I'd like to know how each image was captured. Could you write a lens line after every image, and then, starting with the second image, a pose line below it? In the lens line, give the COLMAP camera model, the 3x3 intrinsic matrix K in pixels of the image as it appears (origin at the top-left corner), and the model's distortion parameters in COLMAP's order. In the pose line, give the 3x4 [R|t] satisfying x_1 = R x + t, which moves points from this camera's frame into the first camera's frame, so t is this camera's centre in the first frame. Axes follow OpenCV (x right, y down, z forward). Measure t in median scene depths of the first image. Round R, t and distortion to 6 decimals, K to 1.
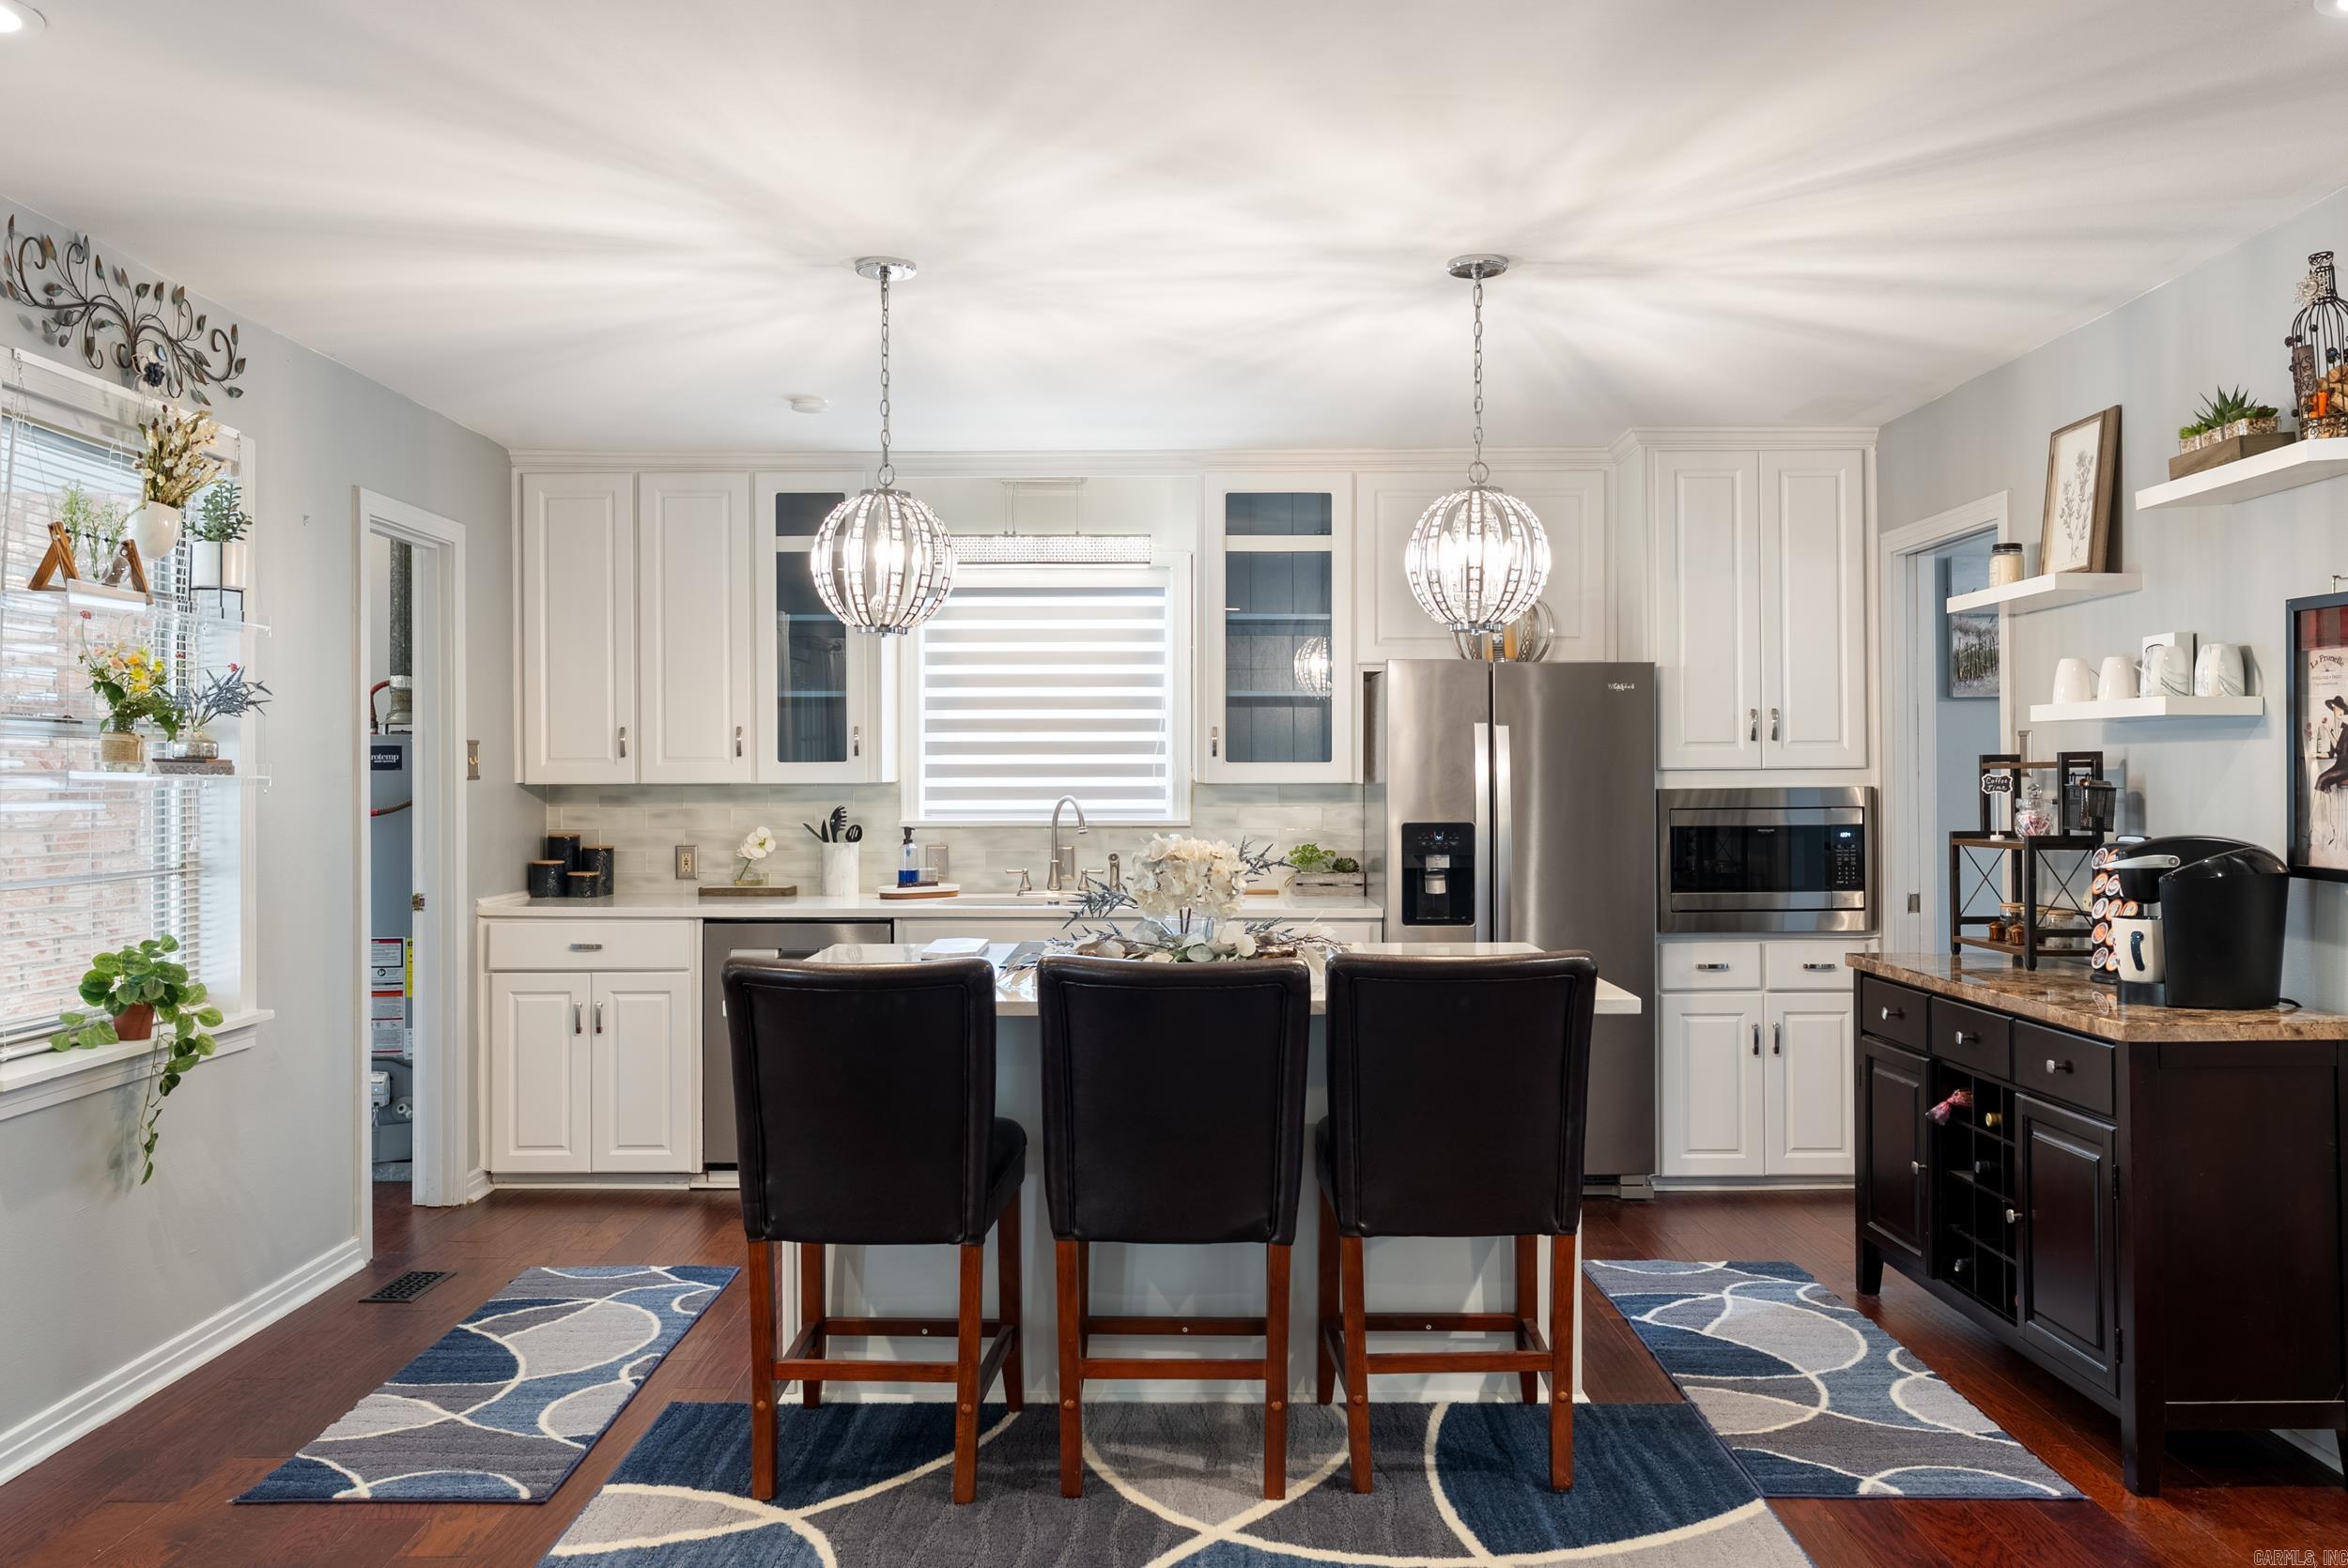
lens RADIAL K [[1862.7, 0, 1169.0], [0, 1862.7, 767.7], [0, 0, 1]] dist [0.008270, 0.002707]
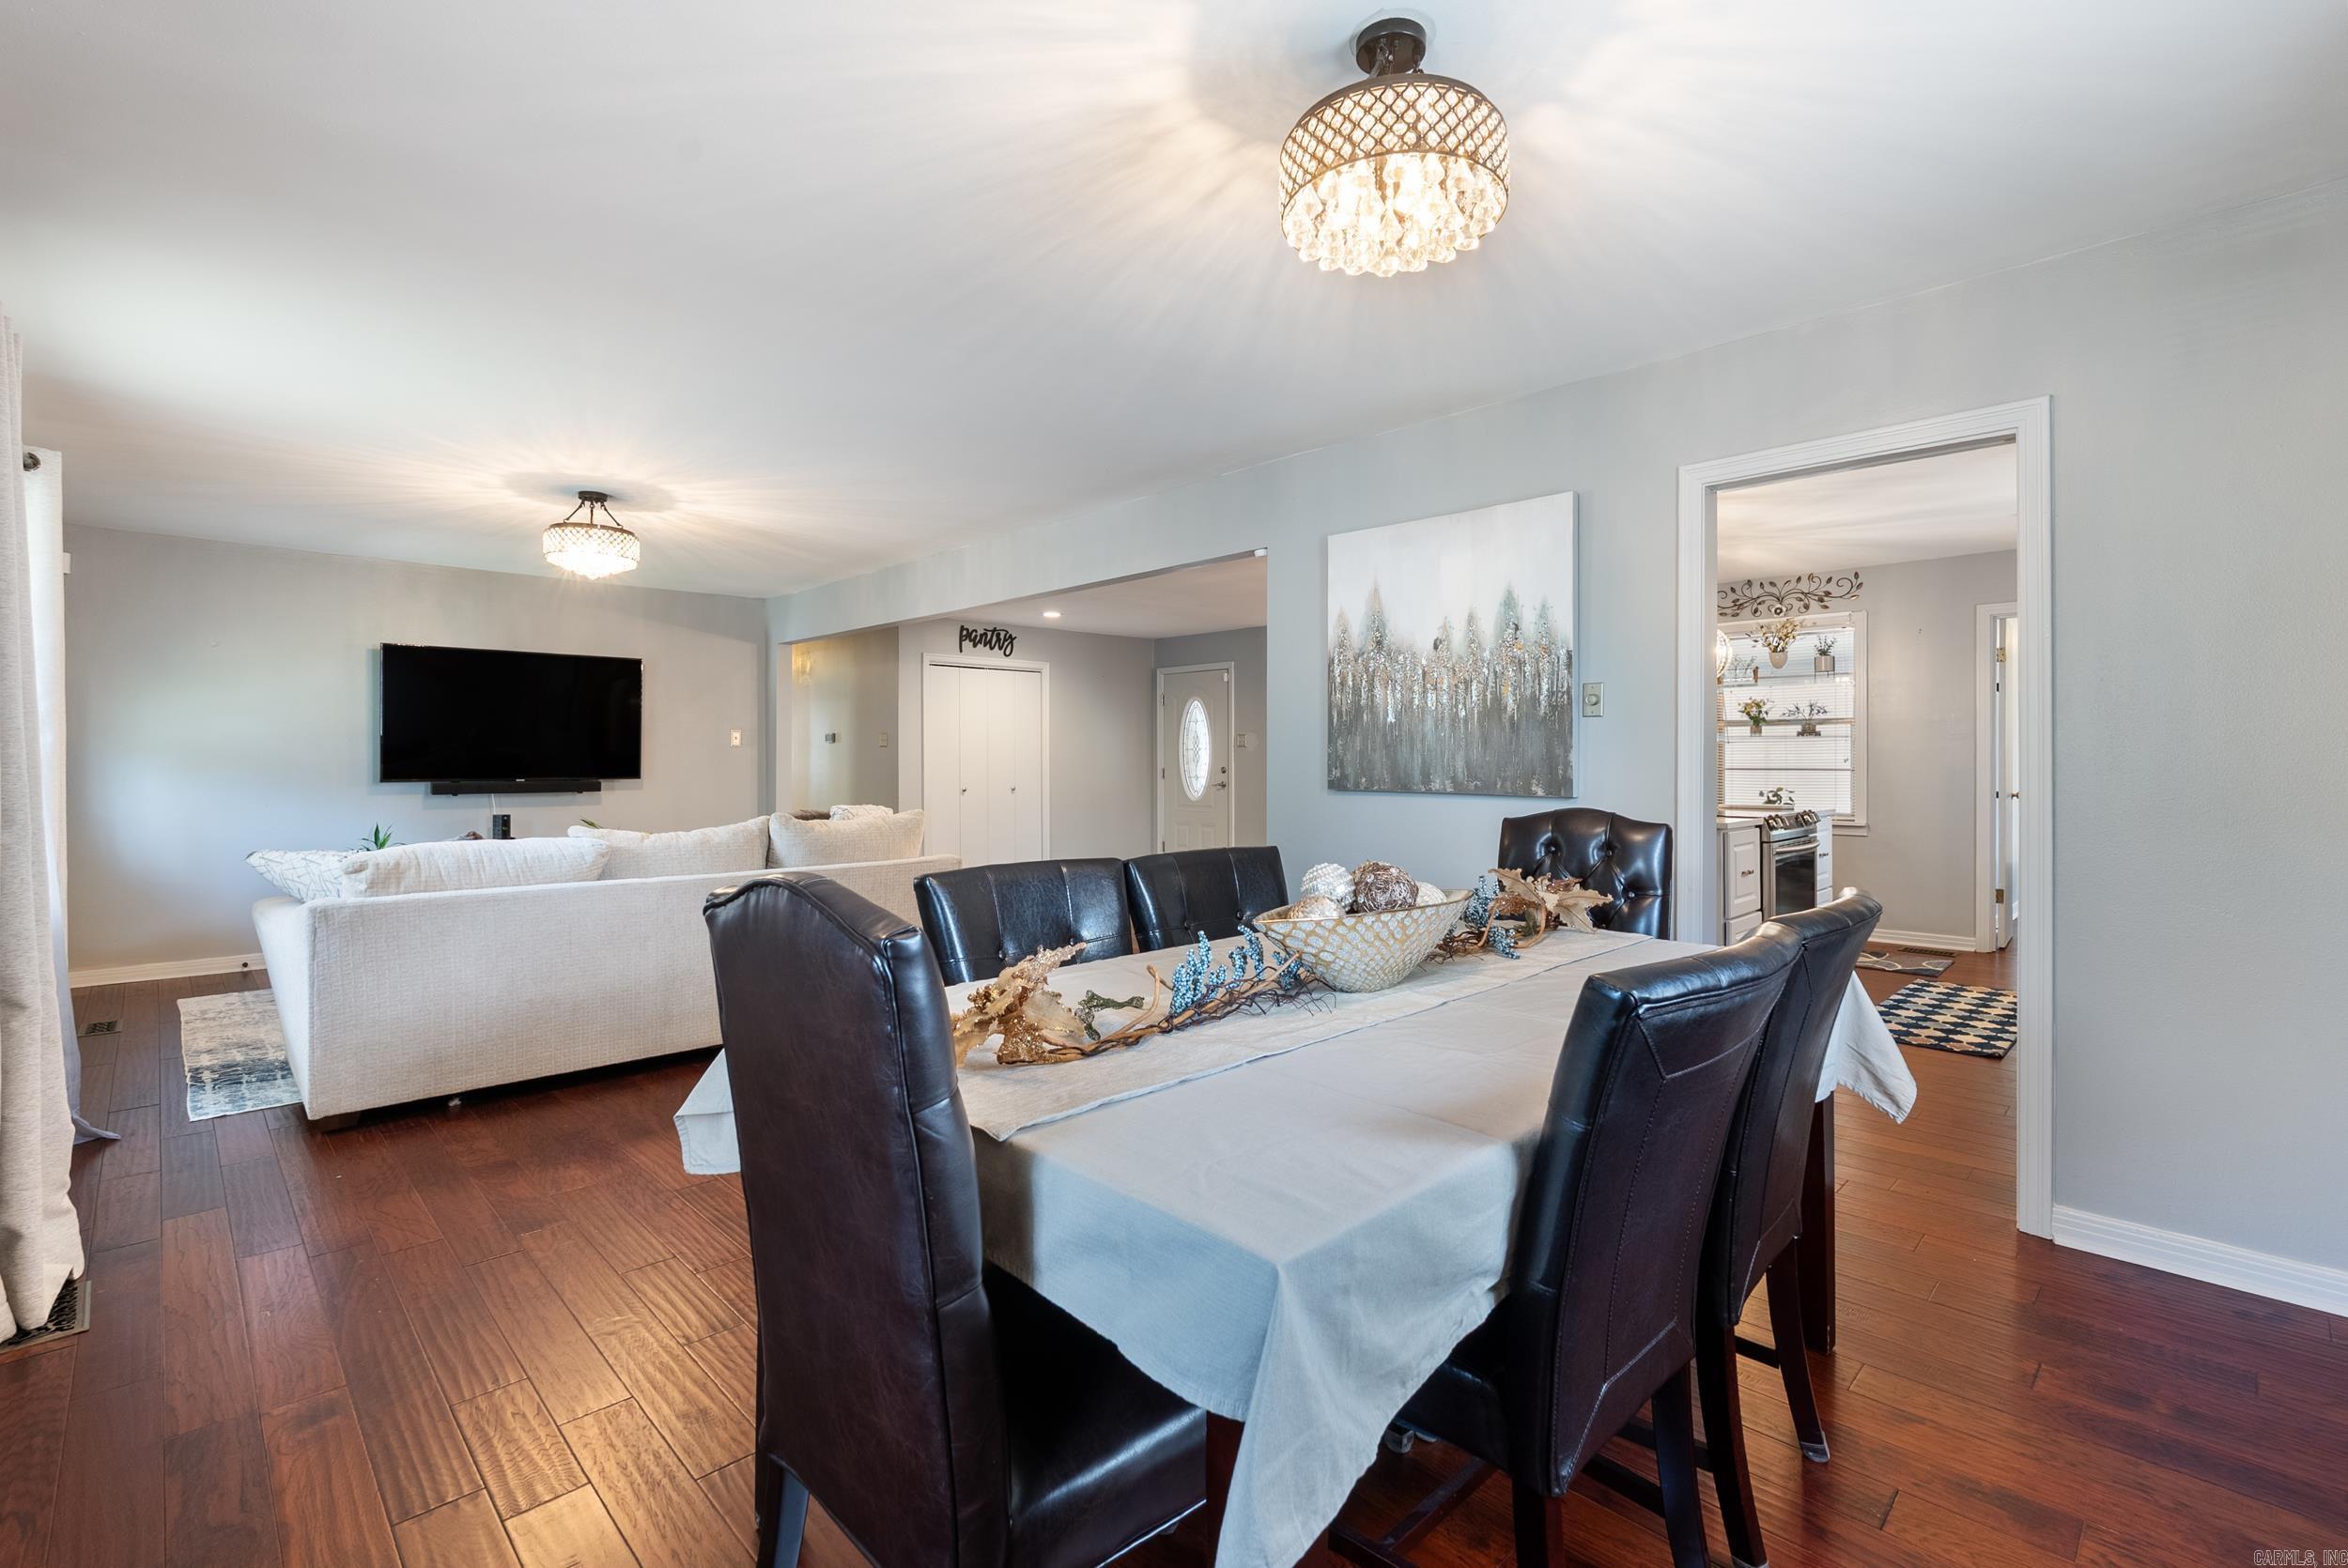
lens RADIAL K [[1051.8, 0, 1184.5], [0, 1051.8, 758.4], [0, 0, 1]] dist [-0.003687, -0.000065]
pose [[-0.709743, 0.003348, -0.704453, 0.909620], [0.008660, 0.999955, -0.003972, 0.024506], [0.704408, -0.008920, -0.709740, 0.983758]]
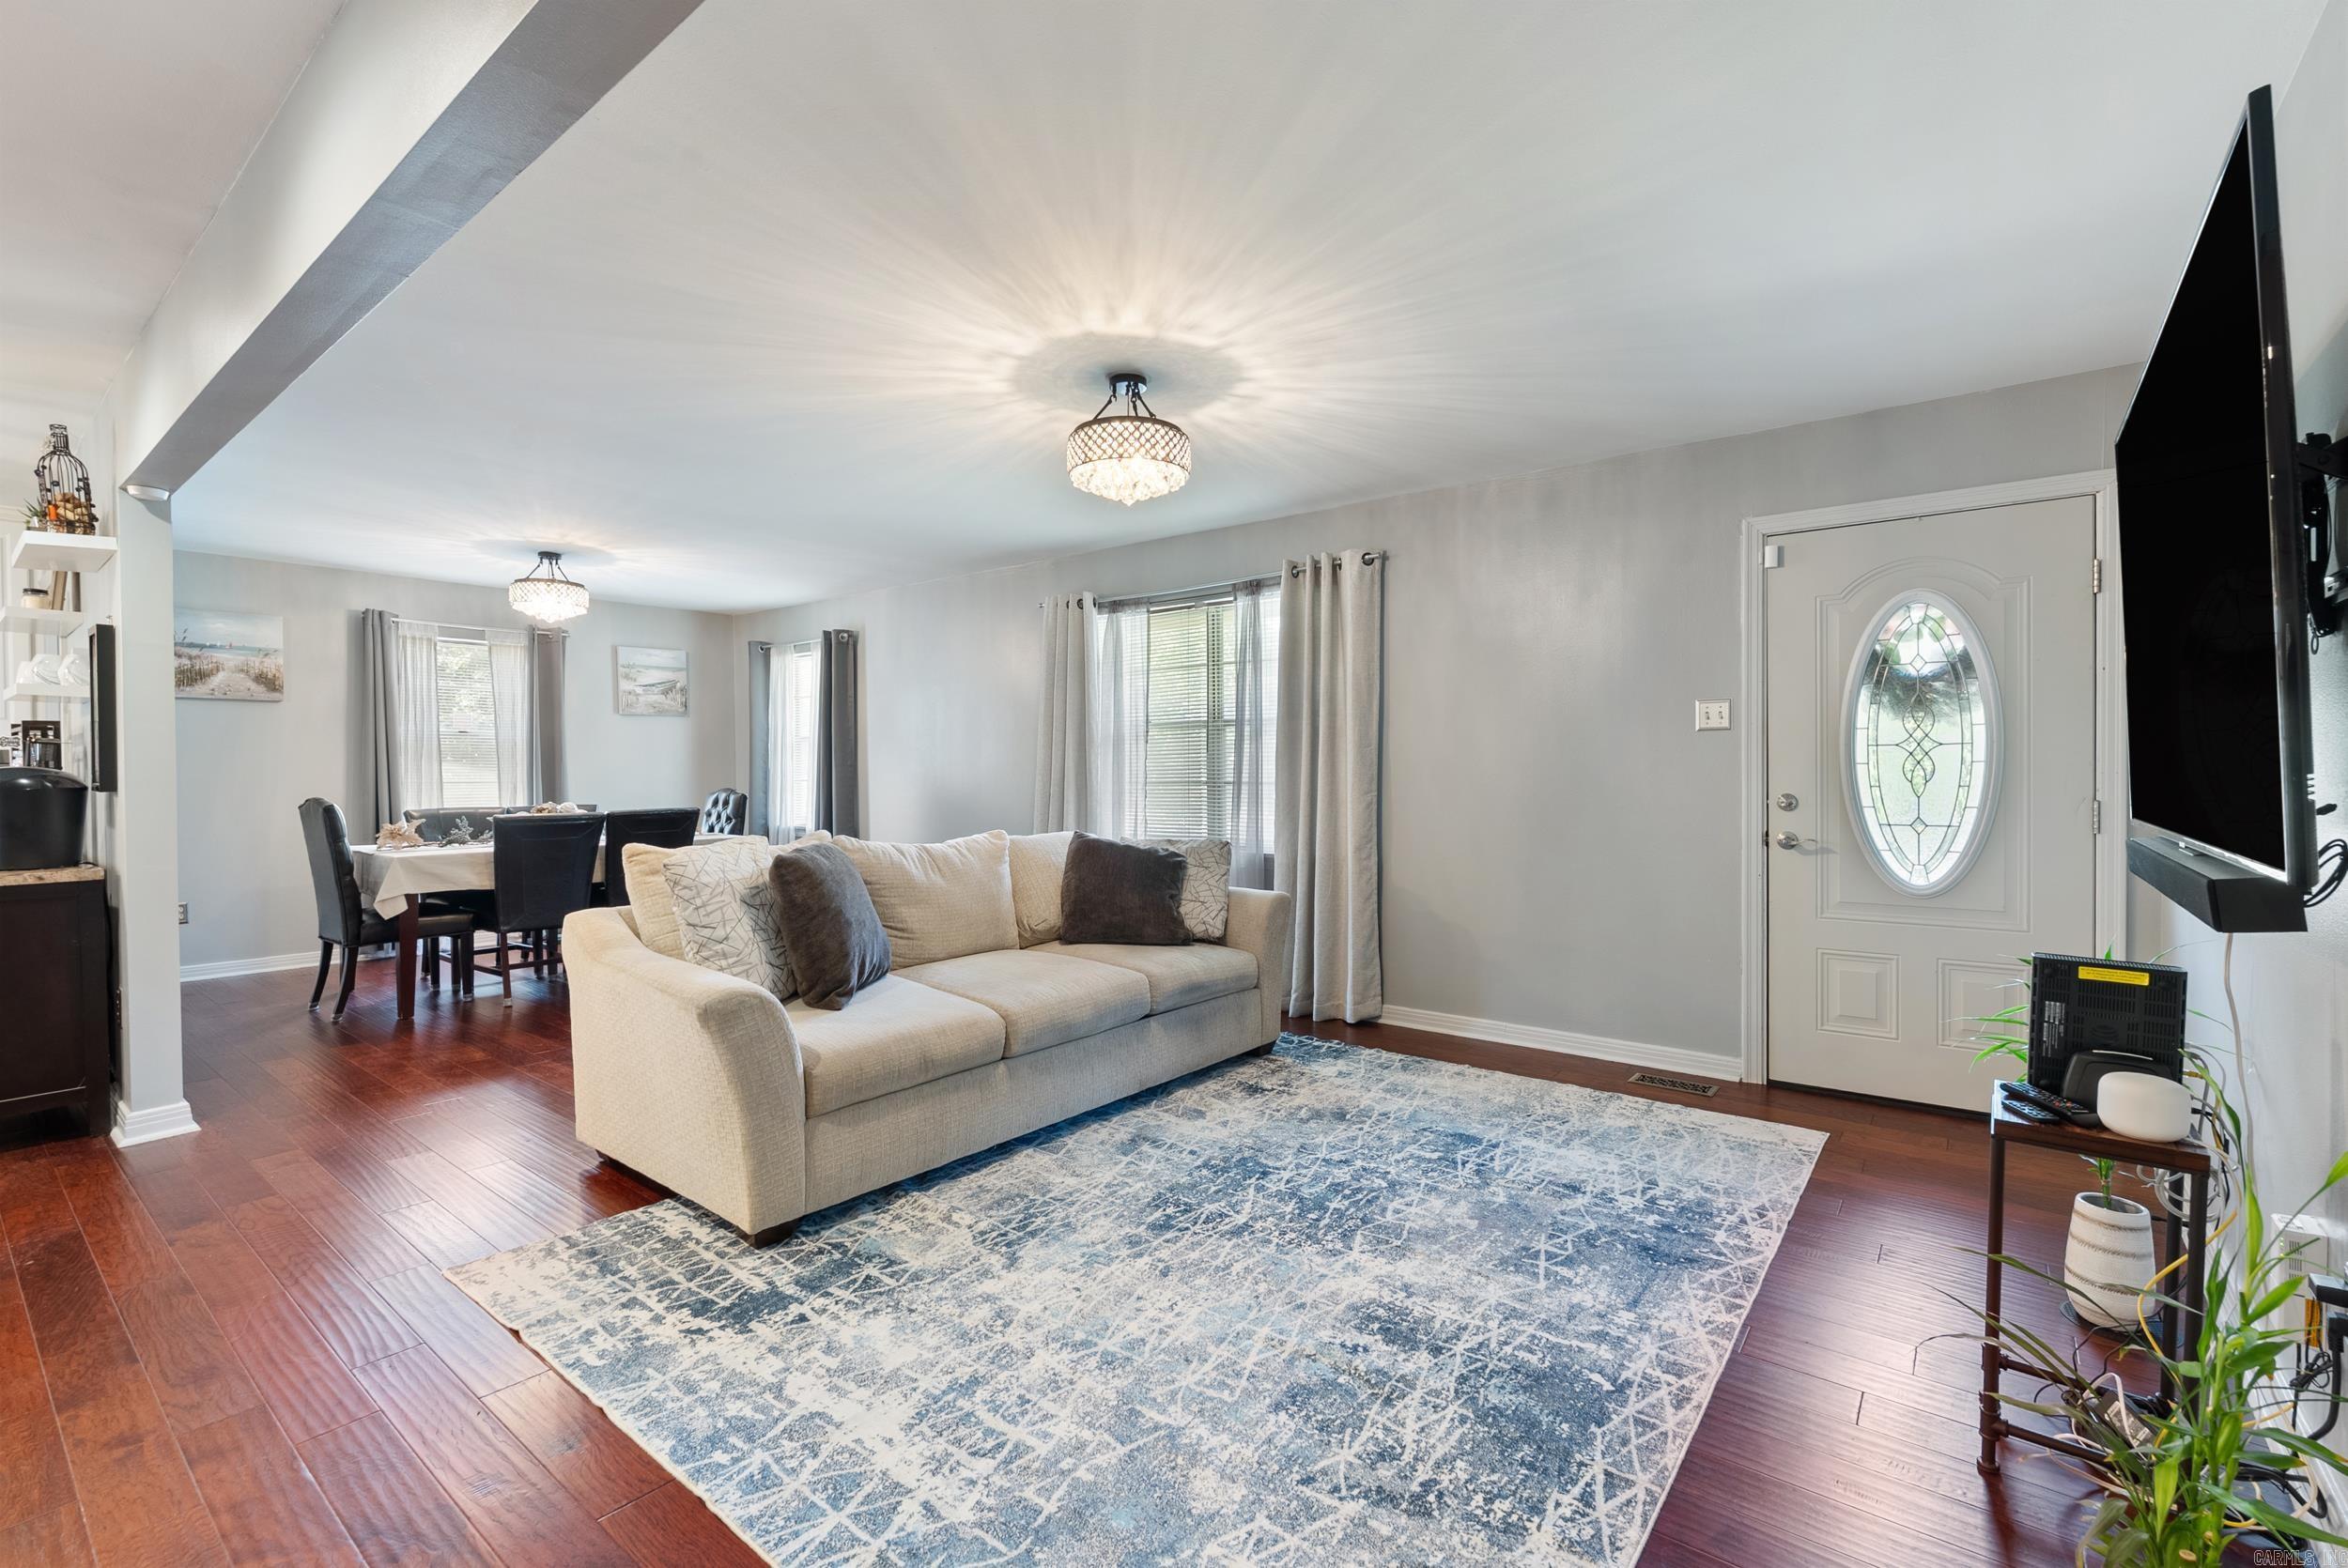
lens RADIAL K [[1032.5, 0, 1175.1], [0, 1032.5, 781.6], [0, 0, 1]] dist [-0.005424, 0.000116]
pose [[0.619209, -0.008128, 0.785184, 0.278001], [-0.004891, 0.999887, 0.014207, 0.018519], [-0.785211, -0.012638, 0.619100, -0.213145]]
